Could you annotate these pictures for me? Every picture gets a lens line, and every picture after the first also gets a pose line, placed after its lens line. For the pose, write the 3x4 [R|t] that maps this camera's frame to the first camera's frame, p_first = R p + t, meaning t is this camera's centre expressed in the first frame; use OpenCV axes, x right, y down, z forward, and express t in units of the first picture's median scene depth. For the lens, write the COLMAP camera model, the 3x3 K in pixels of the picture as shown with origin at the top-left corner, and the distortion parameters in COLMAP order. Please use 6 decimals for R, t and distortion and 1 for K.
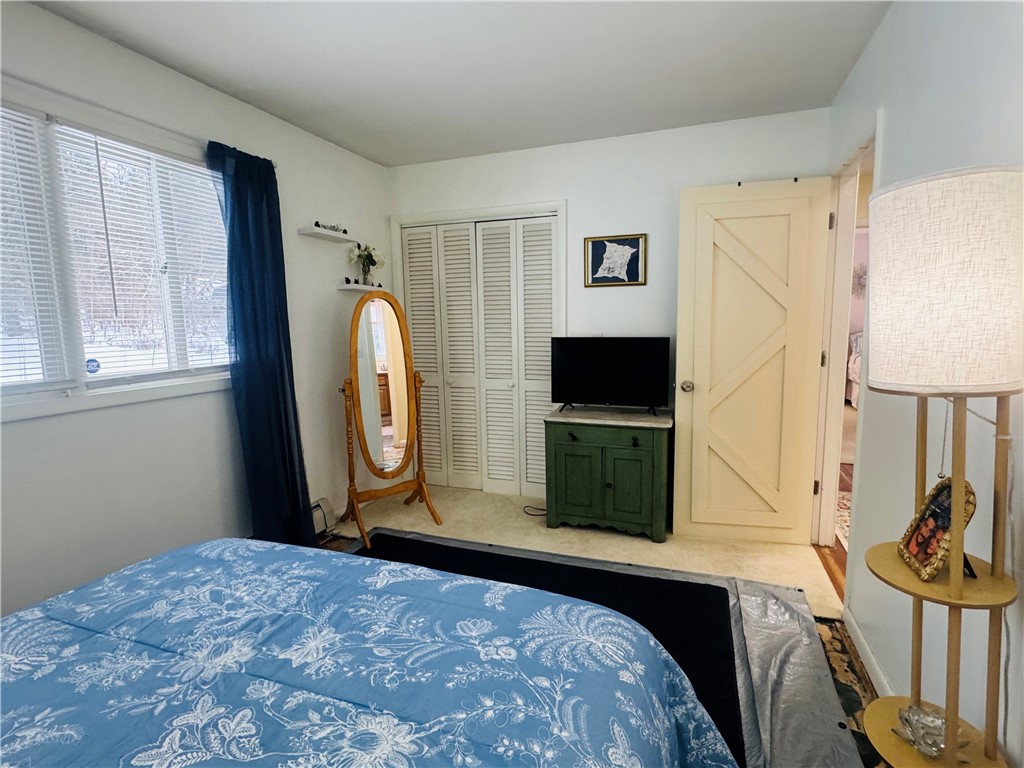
lens RADIAL K [[515.6, 0, 507.4], [0, 515.6, 383.7], [0, 0, 1]] dist [0.000722, -0.000213]
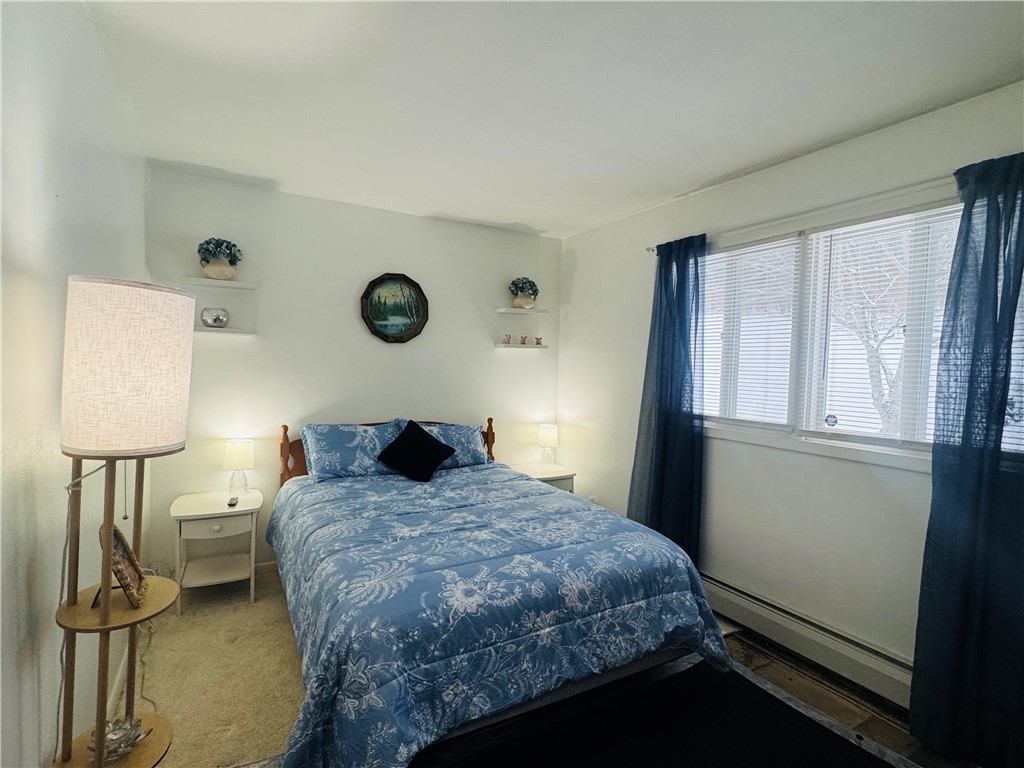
lens RADIAL K [[515.6, 0, 507.4], [0, 515.6, 383.7], [0, 0, 1]] dist [0.000722, -0.000213]
pose [[-0.650561, 0.033526, -0.758714, 1.056861], [-0.109005, 0.984559, 0.136972, -0.365786], [0.751591, 0.171813, -0.636861, 2.170747]]
